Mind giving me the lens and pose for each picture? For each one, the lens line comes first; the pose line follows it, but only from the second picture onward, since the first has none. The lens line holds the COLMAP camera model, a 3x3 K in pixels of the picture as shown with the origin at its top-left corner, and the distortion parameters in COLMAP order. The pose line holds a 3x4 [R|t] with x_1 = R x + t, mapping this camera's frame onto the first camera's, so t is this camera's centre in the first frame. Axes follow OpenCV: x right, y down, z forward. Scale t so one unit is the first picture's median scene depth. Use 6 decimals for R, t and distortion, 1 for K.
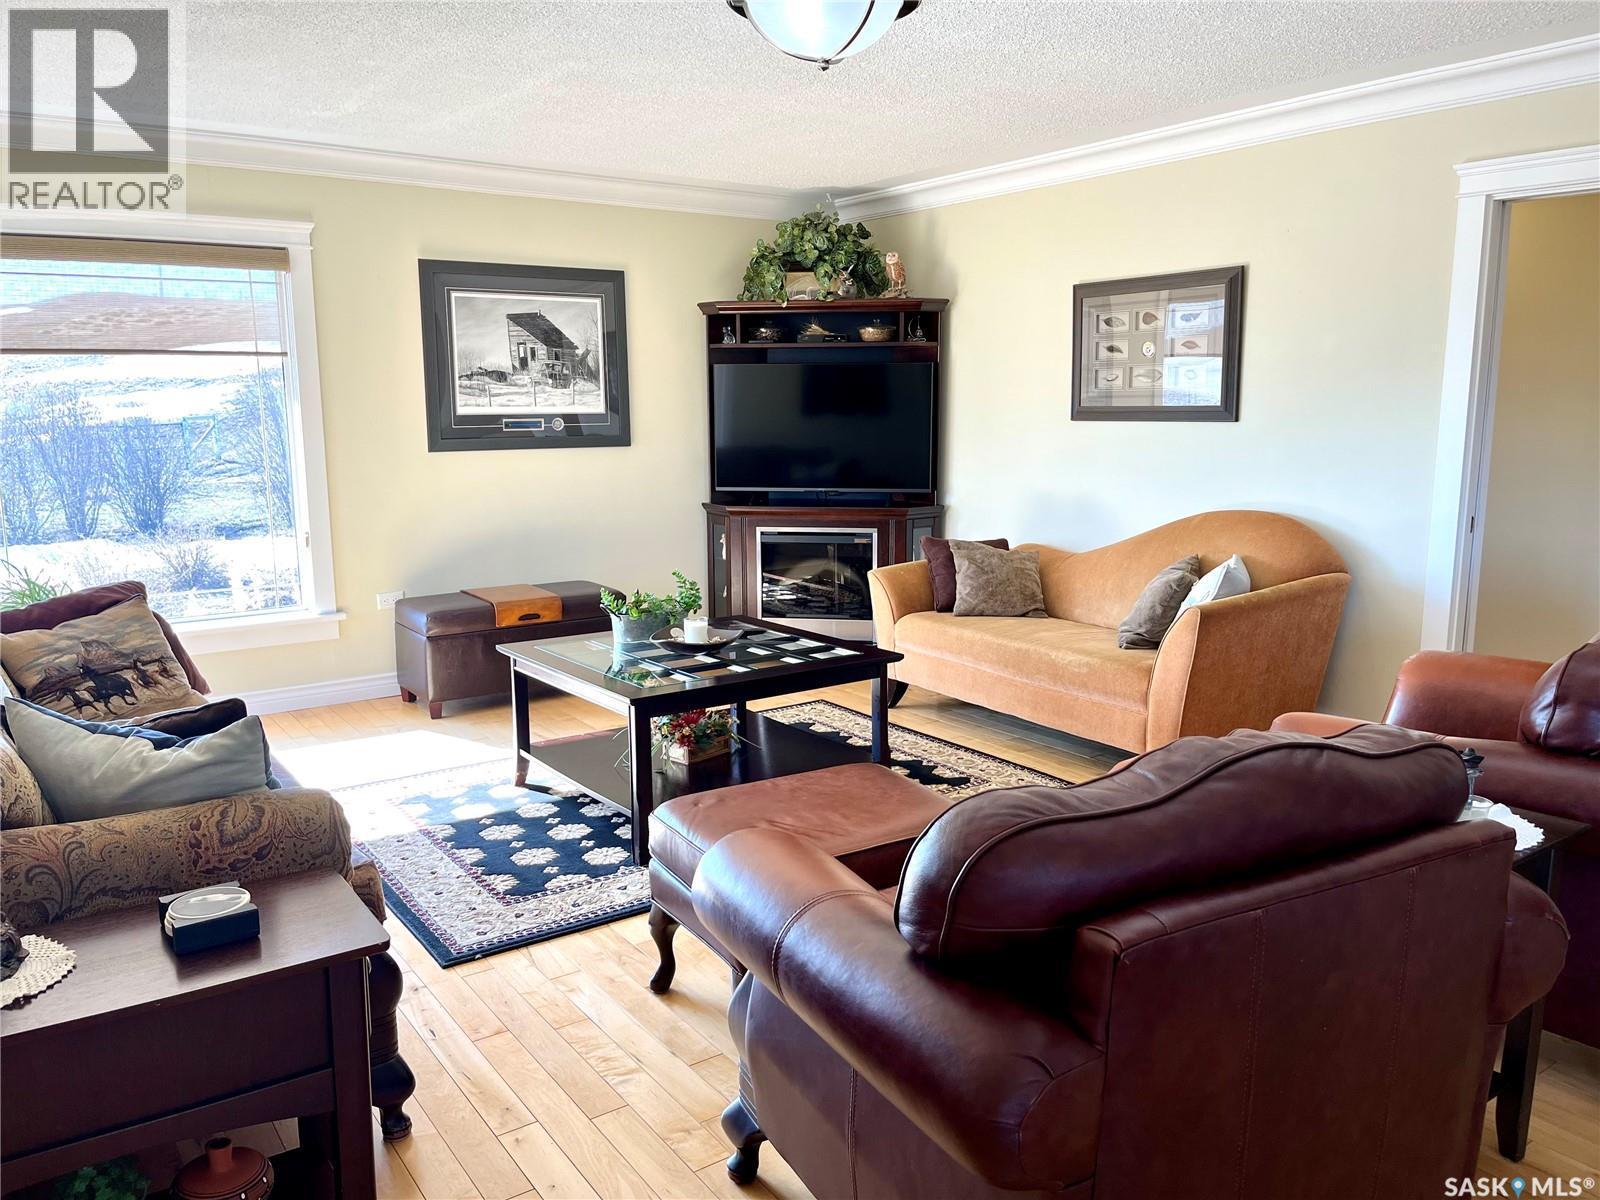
lens RADIAL K [[1227.8, 0, 809.6], [0, 1227.8, 598.6], [0, 0, 1]] dist [0.026830, -0.036948]
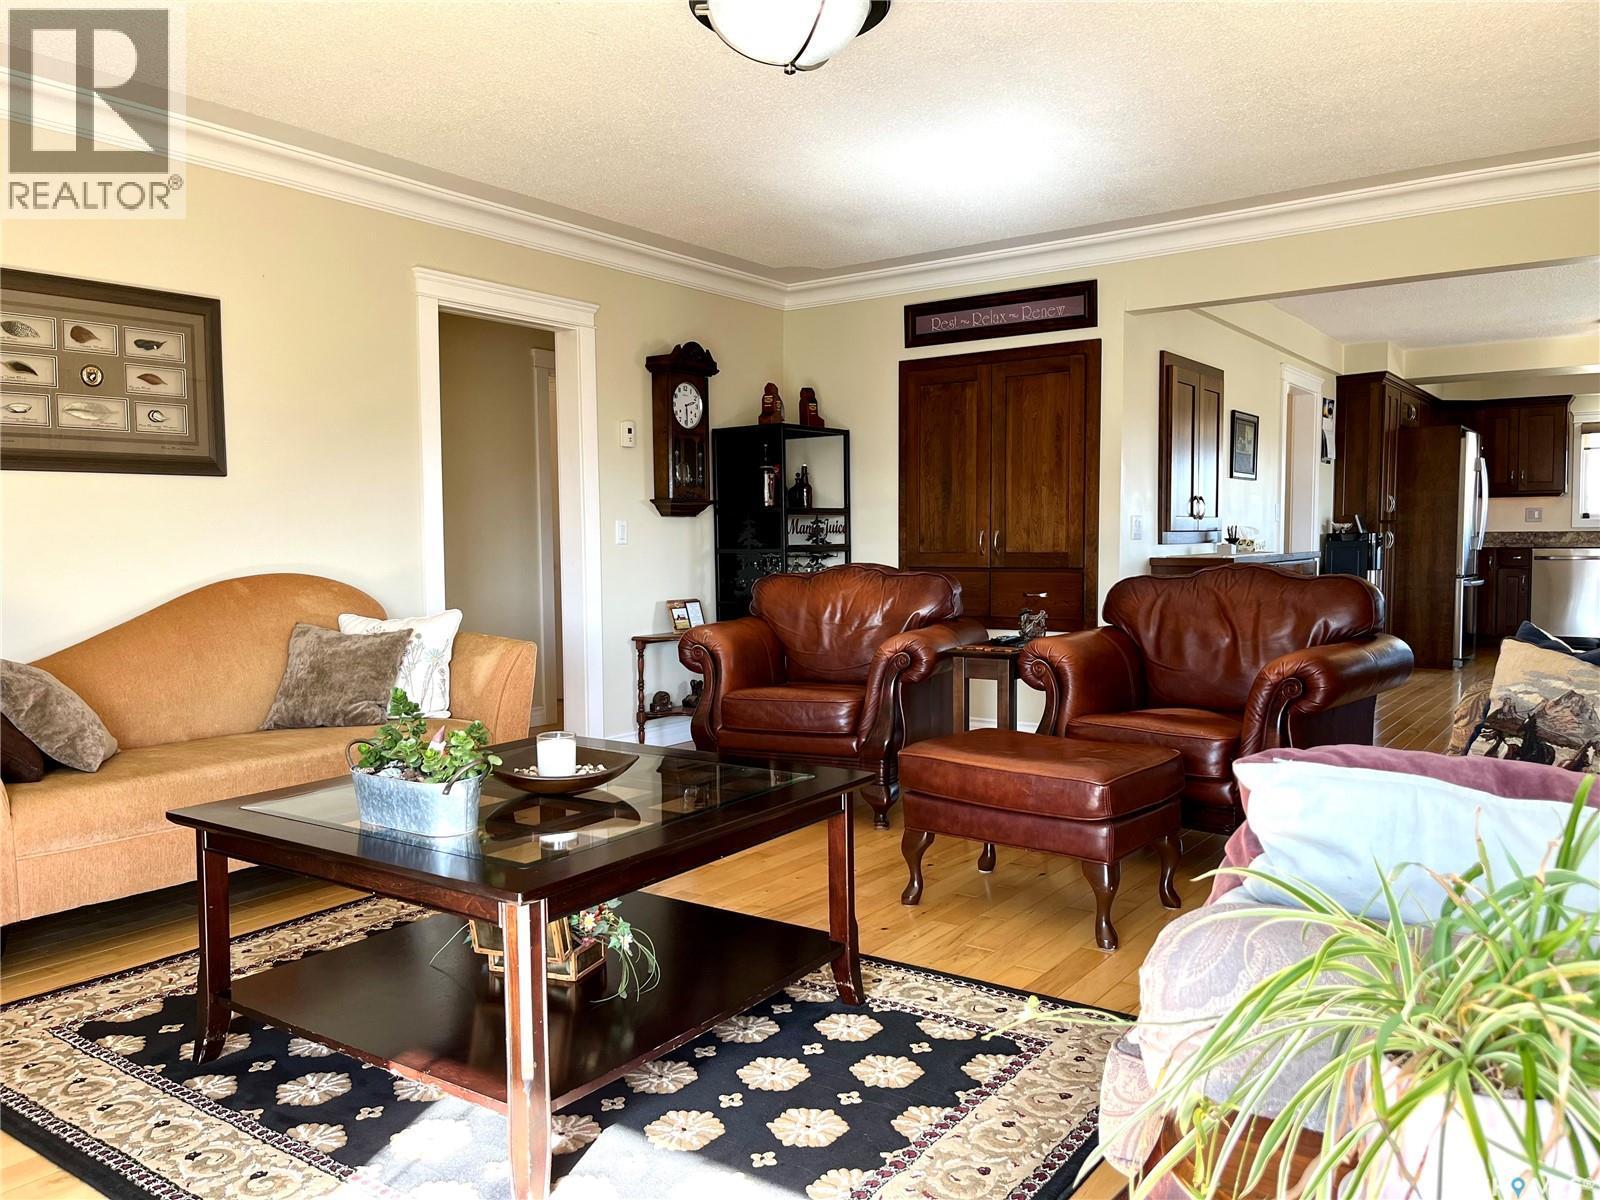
lens RADIAL K [[1227.8, 0, 799.8], [0, 1227.8, 606.6], [0, 0, 1]] dist [0.026830, -0.036948]
pose [[-0.345164, -0.047837, 0.937322, -0.740827], [0.160992, 0.980880, 0.109345, -0.099831], [-0.924631, 0.188644, -0.330863, 1.116191]]
